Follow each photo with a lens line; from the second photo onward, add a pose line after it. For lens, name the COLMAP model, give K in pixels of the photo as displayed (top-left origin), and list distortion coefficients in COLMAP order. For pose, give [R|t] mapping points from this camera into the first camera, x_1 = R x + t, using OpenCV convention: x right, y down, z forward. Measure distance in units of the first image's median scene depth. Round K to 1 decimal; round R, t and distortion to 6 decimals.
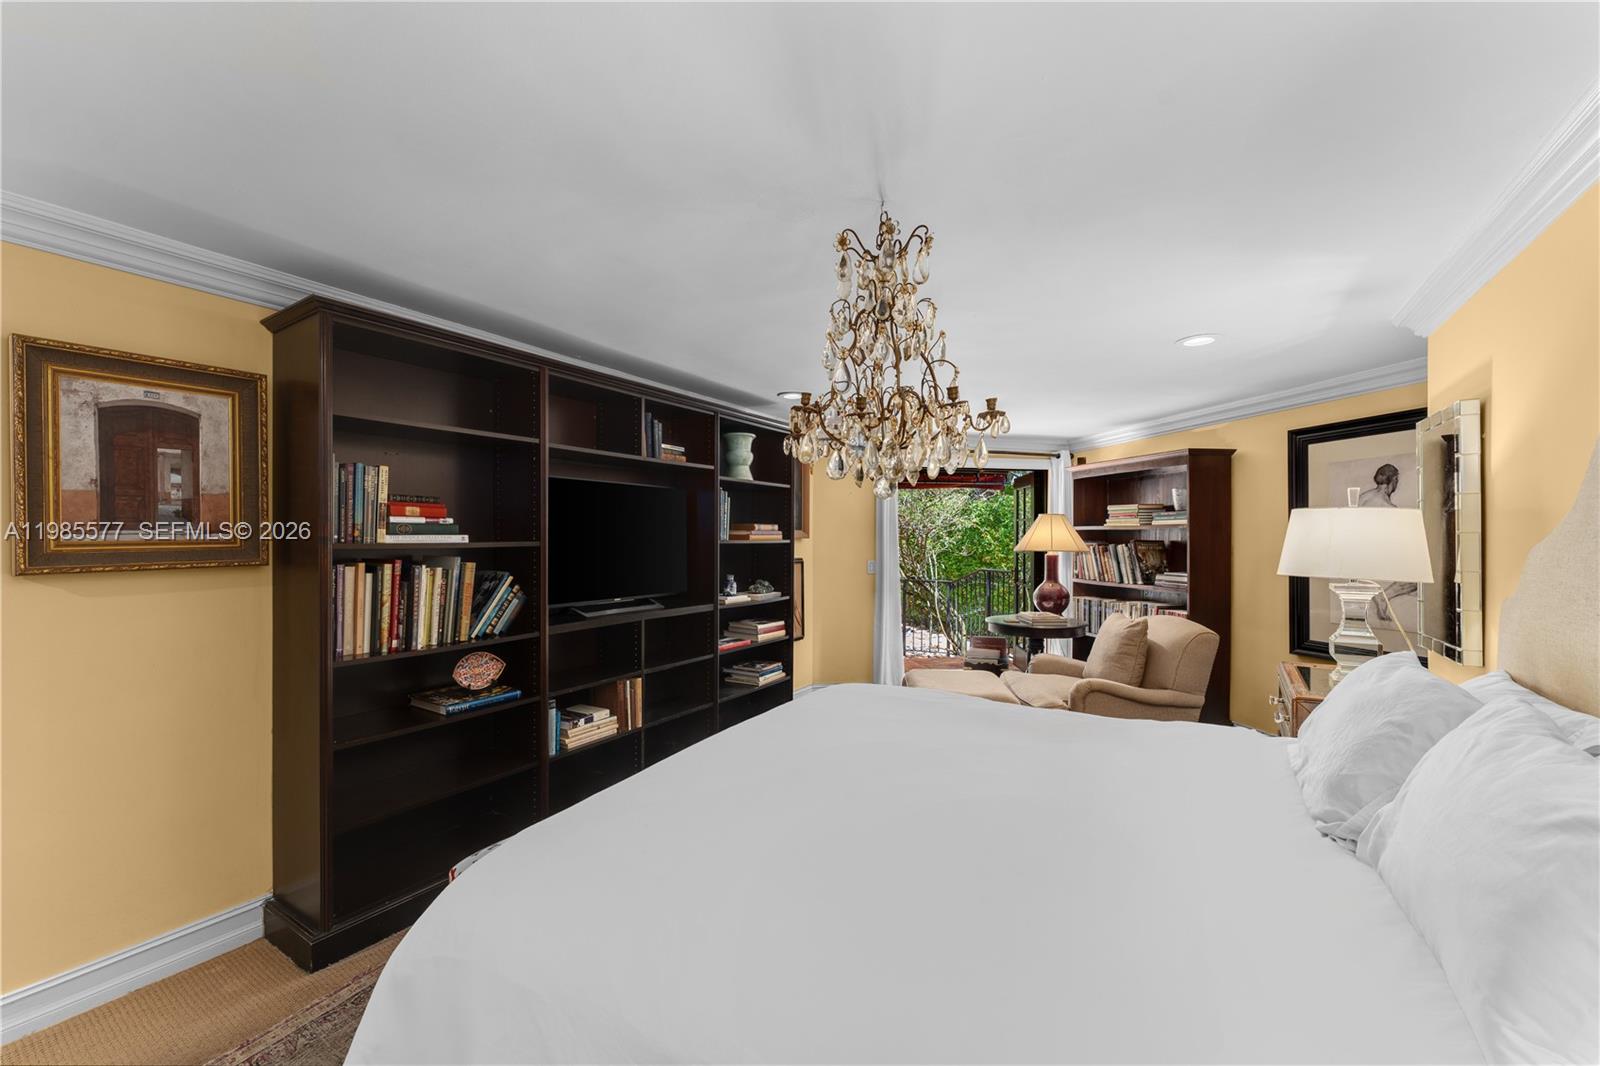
lens RADIAL K [[637.0, 0, 800.0], [0, 637.0, 533.0], [0, 0, 1]] dist [-0.000255, -0.000136]
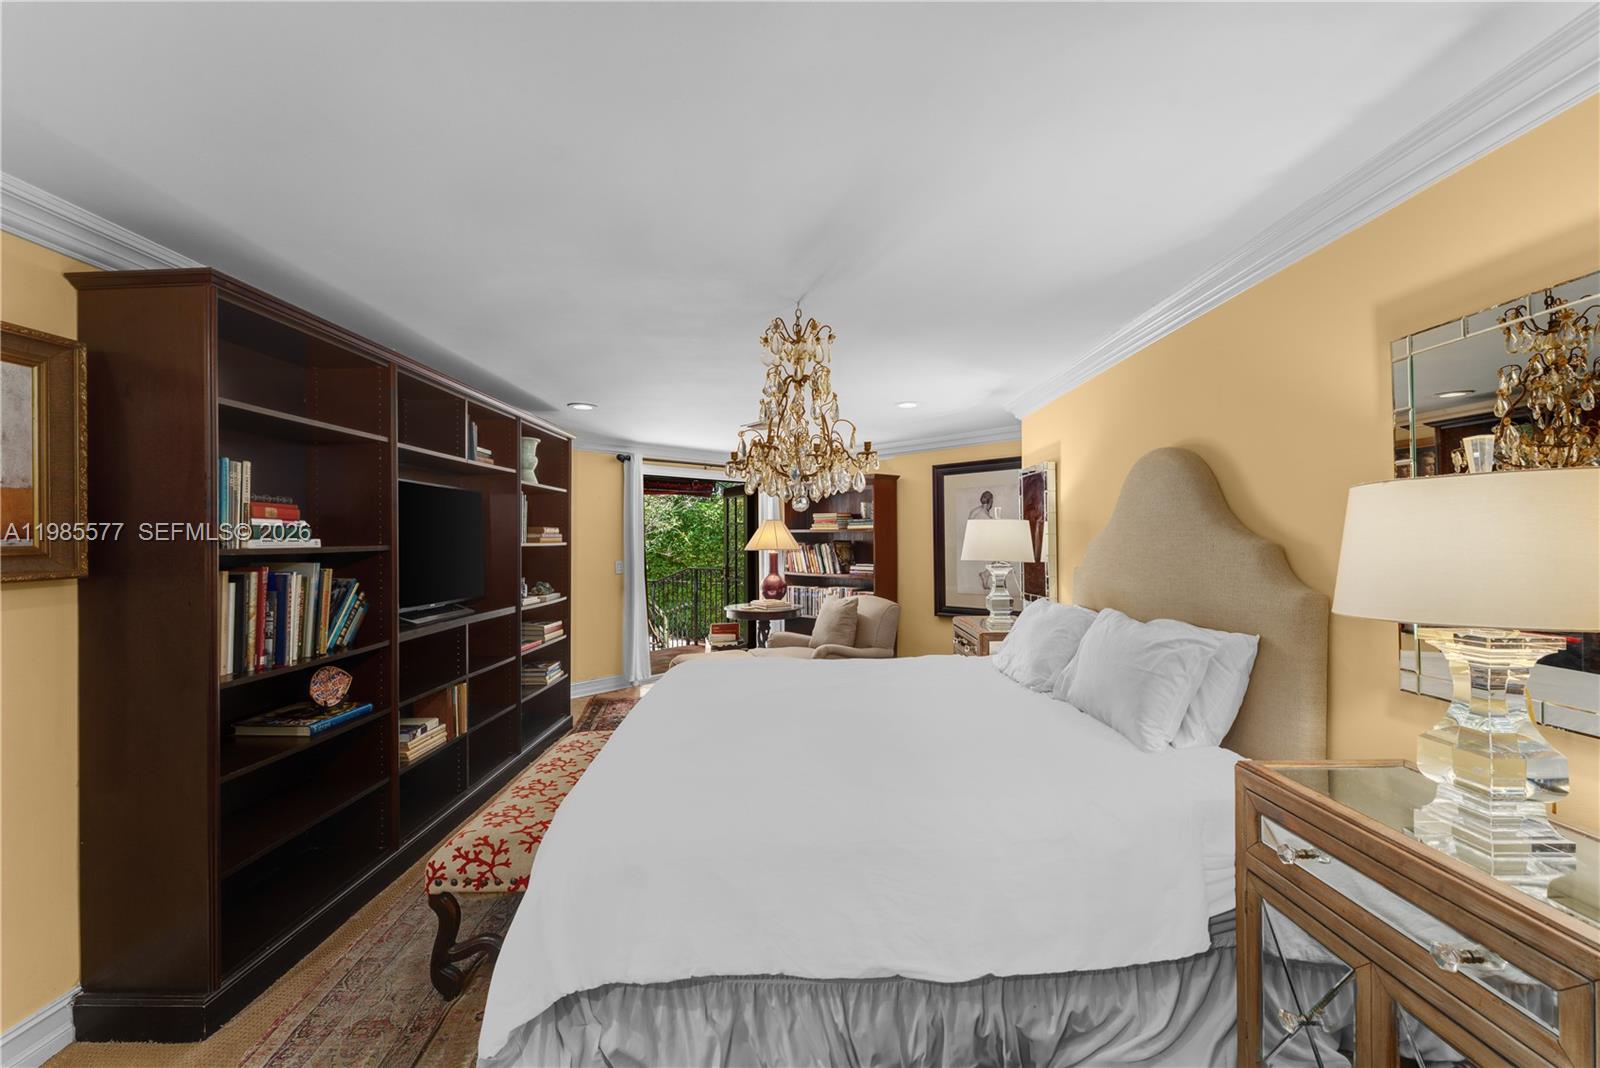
lens RADIAL K [[645.2, 0, 782.2], [0, 645.2, 529.2], [0, 0, 1]] dist [0.000539, 0.000098]
pose [[0.856094, 0.001691, 0.516818, -0.361434], [0.003598, 0.999951, -0.009233, 0.000160], [-0.516808, 0.009764, 0.856046, -0.117508]]
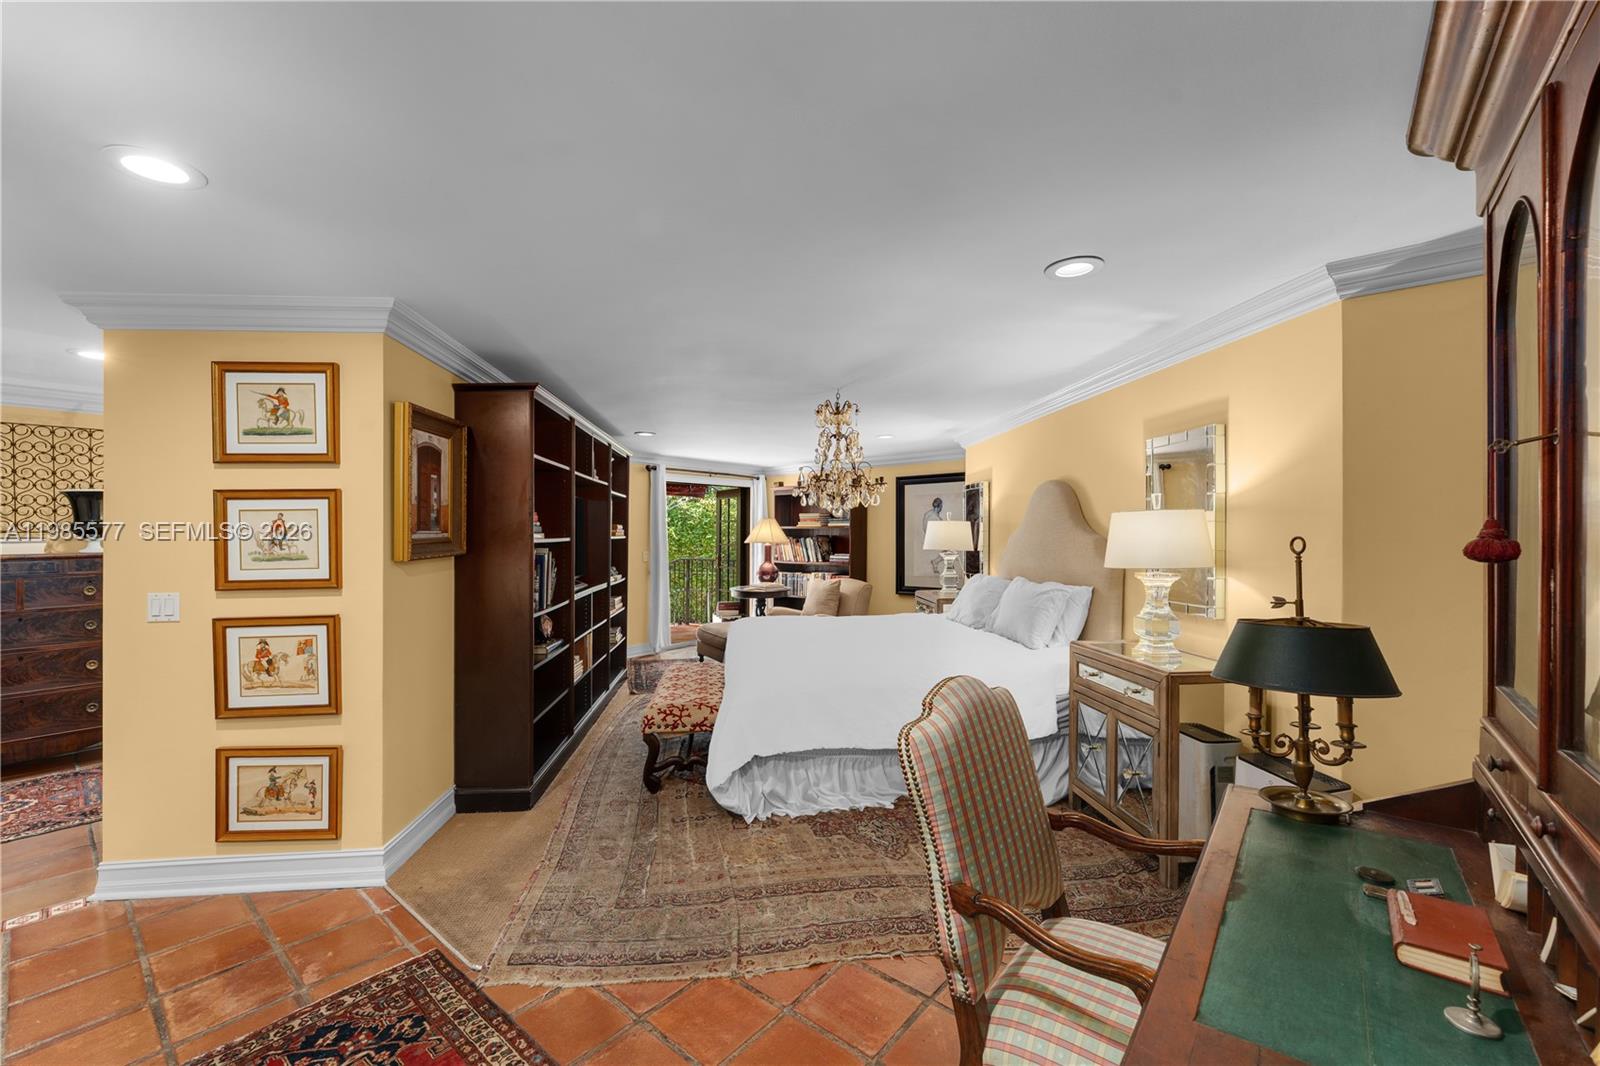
lens RADIAL K [[666.6, 0, 774.1], [0, 666.6, 547.0], [0, 0, 1]] dist [0.000623, 0.000025]
pose [[0.804826, -0.015341, 0.593312, -0.834316], [-0.000043, 0.999664, 0.025907, -0.004305], [-0.593510, -0.020876, 0.804556, -0.455994]]
